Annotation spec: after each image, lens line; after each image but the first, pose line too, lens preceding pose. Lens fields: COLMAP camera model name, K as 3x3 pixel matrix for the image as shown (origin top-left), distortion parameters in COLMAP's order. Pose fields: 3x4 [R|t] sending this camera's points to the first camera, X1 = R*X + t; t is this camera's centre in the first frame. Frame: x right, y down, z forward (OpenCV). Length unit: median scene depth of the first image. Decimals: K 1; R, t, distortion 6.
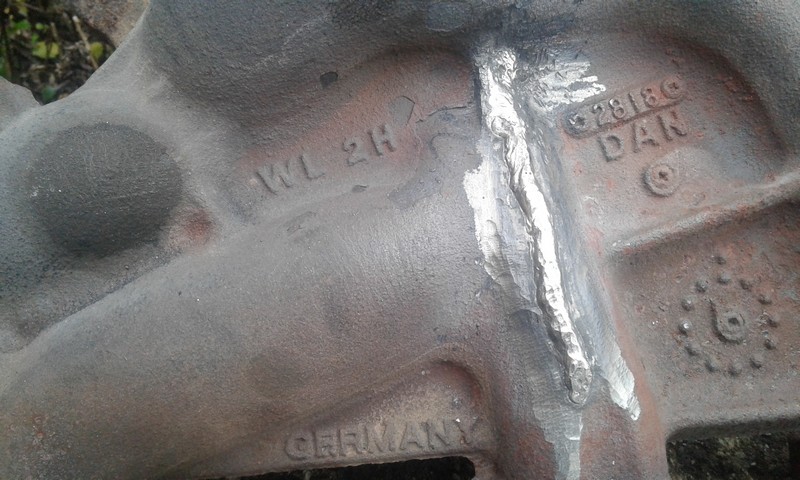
lens RADIAL K [[731.1, 0, 400.2], [0, 731.1, 240.1], [0, 0, 1]] dist [0.018980, 0.000000]
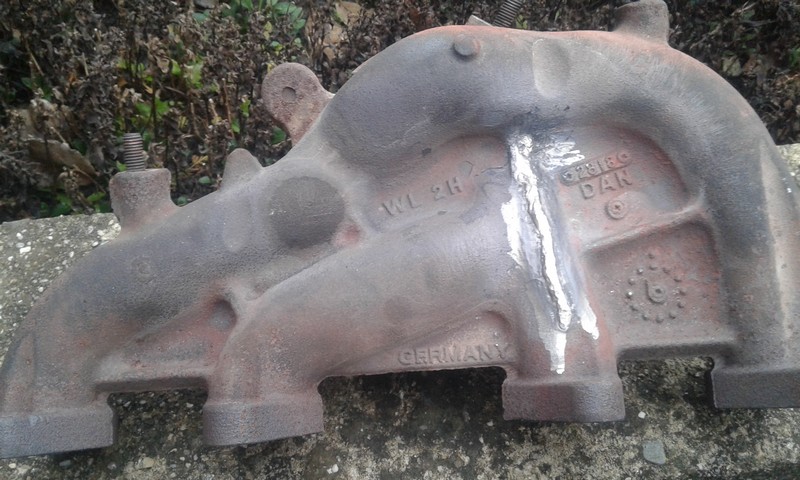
lens RADIAL K [[598.5, 0, 399.9], [0, 598.5, 239.9], [0, 0, 1]] dist [0.008043, 0.003453]
pose [[0.996745, 0.011522, -0.079787, -0.041580], [-0.015882, 0.998403, -0.054221, 0.076801], [0.079035, 0.055312, 0.995336, -0.462339]]
